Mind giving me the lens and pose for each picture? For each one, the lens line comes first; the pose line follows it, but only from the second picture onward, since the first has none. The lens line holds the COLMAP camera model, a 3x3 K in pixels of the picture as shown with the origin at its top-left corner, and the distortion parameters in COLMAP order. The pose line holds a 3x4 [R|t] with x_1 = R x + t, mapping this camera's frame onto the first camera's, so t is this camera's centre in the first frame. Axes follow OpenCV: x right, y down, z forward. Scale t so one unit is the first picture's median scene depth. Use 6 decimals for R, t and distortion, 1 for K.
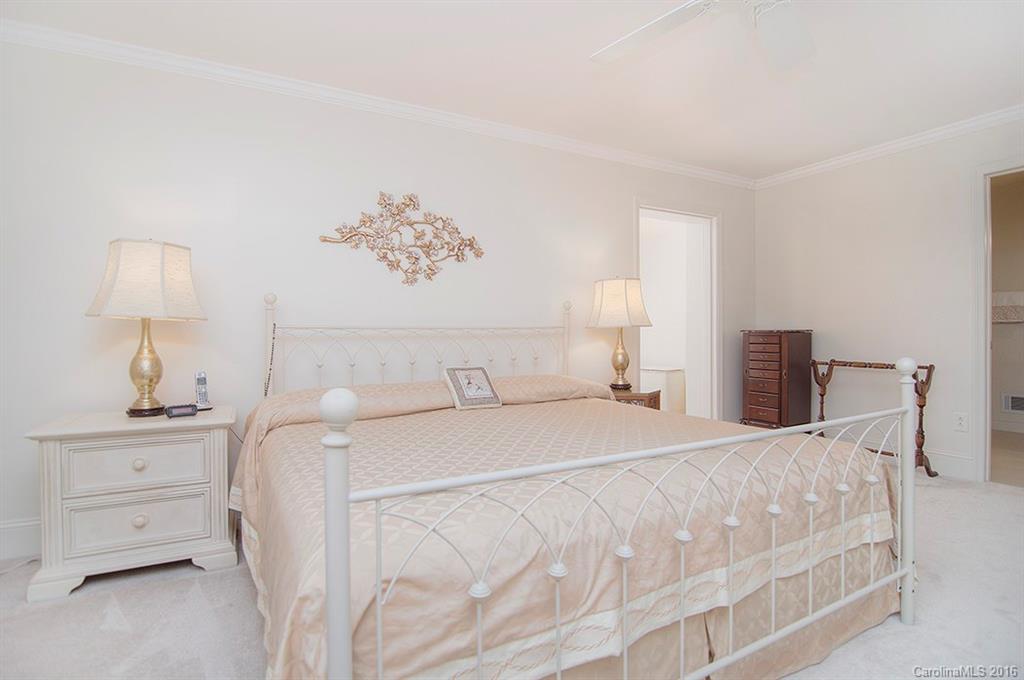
lens RADIAL K [[495.4, 0, 511.6], [0, 495.4, 339.1], [0, 0, 1]] dist [-0.012293, -0.002348]
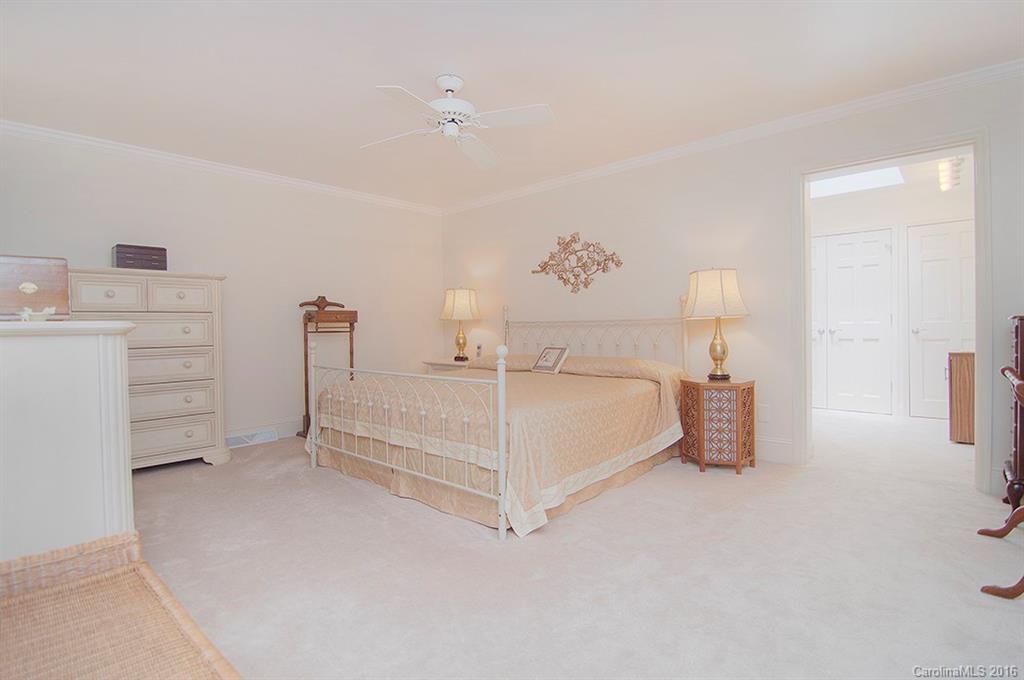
lens RADIAL K [[495.4, 0, 509.6], [0, 495.4, 339.5], [0, 0, 1]] dist [-0.012293, -0.002348]
pose [[0.325876, 0.024046, -0.945107, 1.149237], [0.000858, 0.999669, 0.025730, -0.006073], [0.945412, -0.009195, 0.325747, 0.310717]]
